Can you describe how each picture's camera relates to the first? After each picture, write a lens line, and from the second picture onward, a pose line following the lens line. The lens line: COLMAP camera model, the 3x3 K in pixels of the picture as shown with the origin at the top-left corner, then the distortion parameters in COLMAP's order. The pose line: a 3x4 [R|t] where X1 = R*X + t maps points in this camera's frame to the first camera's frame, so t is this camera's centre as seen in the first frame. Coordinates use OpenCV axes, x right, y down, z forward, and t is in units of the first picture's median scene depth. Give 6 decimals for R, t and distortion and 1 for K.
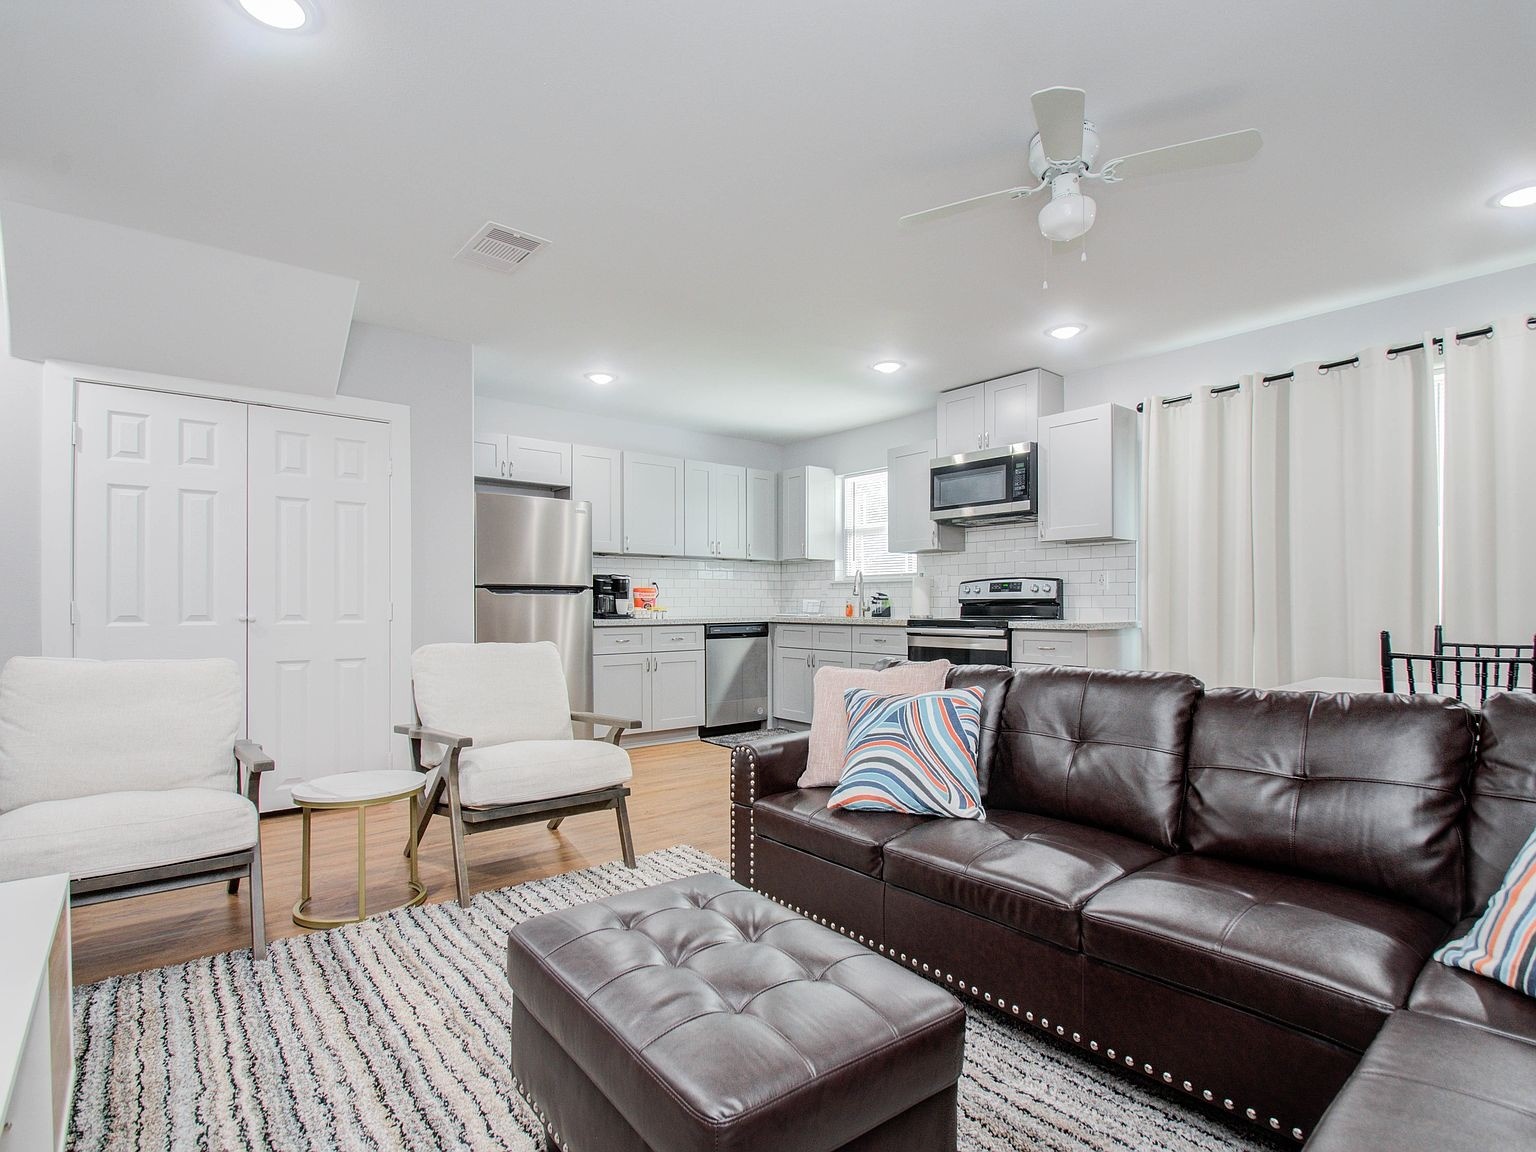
lens RADIAL K [[765.8, 0, 776.0], [0, 765.8, 604.8], [0, 0, 1]] dist [-0.003120, -0.005365]
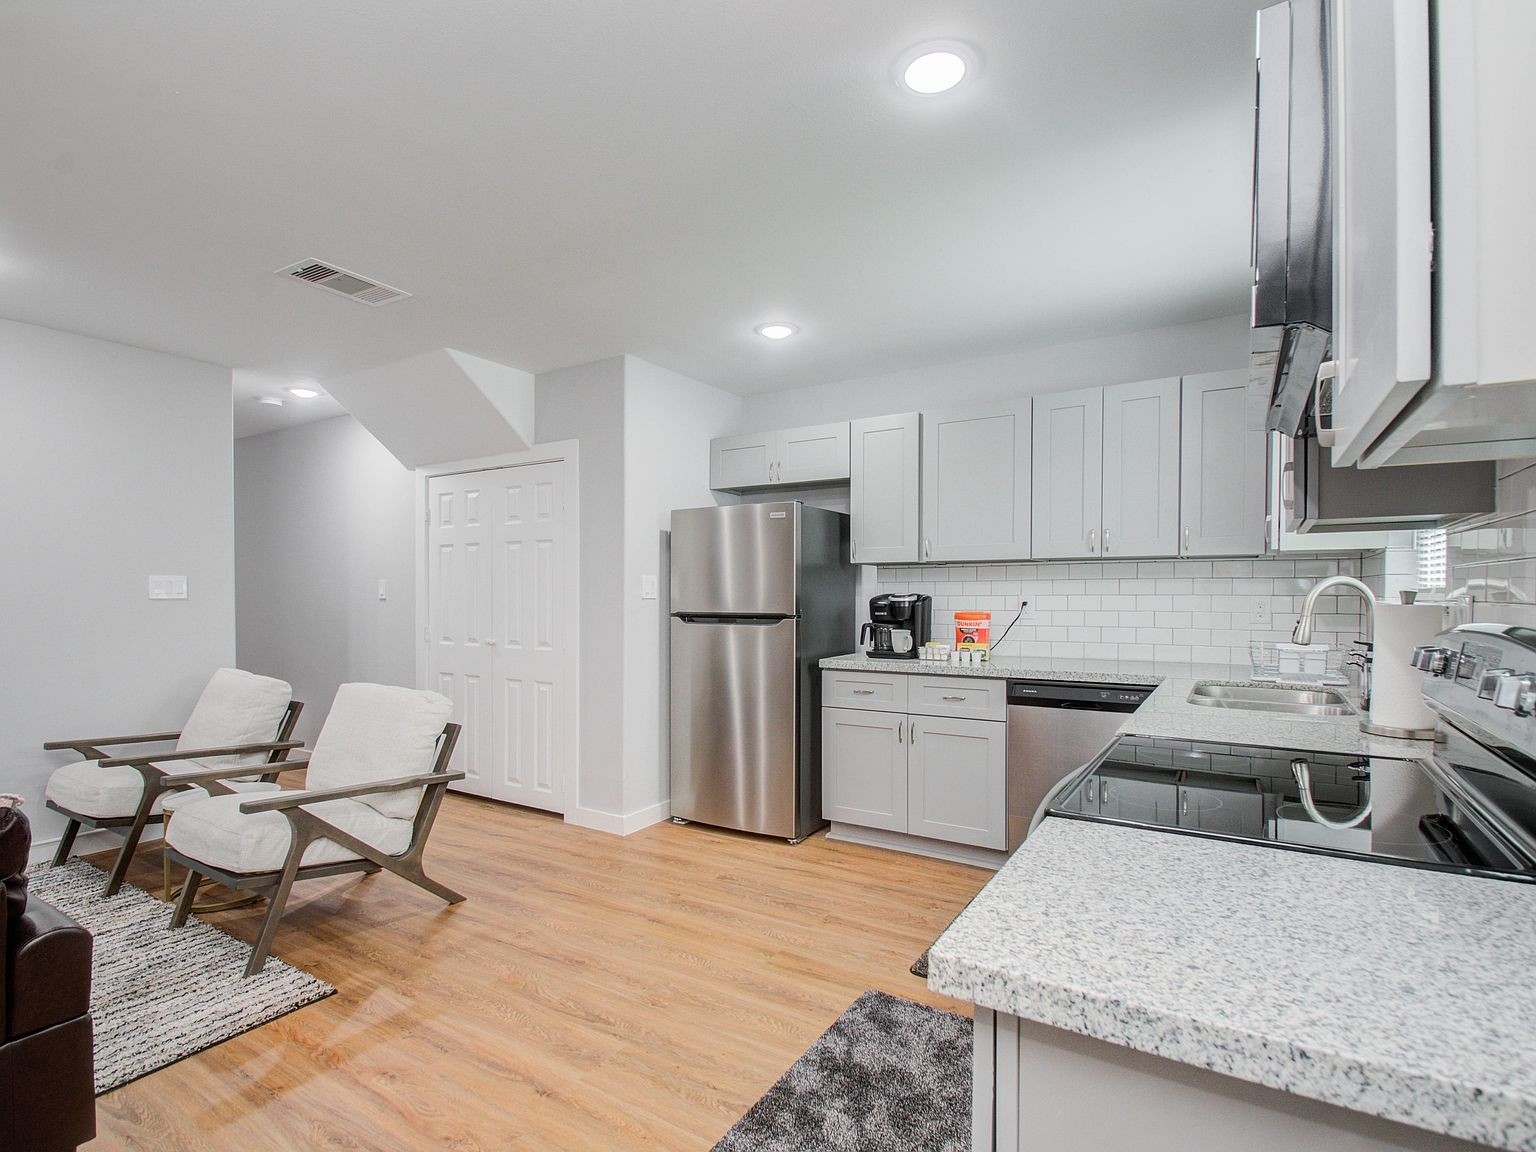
lens RADIAL K [[765.8, 0, 767.0], [0, 765.8, 608.1], [0, 0, 1]] dist [-0.003120, -0.005365]
pose [[0.315775, 0.020513, -0.948612, 0.404402], [-0.000449, 0.999769, 0.021470, -0.040809], [0.948834, -0.006354, 0.315712, 0.655870]]
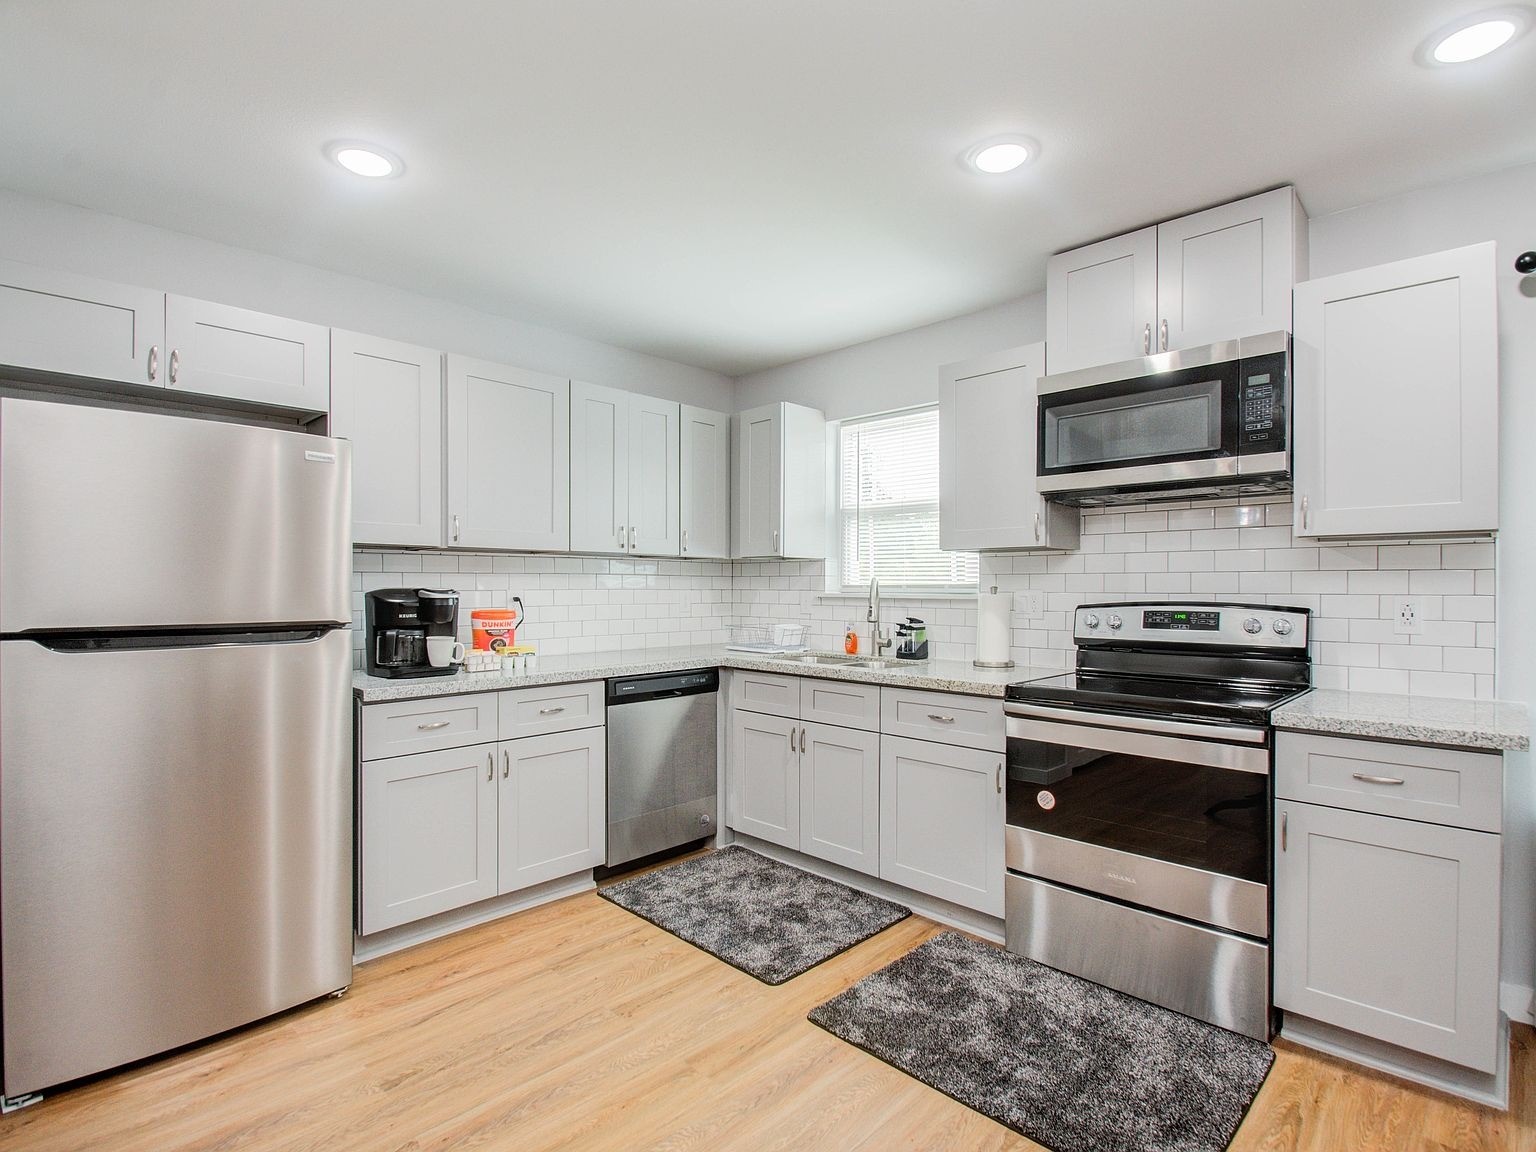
lens RADIAL K [[765.8, 0, 780.7], [0, 765.8, 583.5], [0, 0, 1]] dist [-0.003120, -0.005365]
pose [[0.993448, 0.003978, 0.114216, -0.032308], [-0.003206, 0.999971, -0.006939, -0.039349], [-0.114241, 0.006527, 0.993432, 0.452534]]
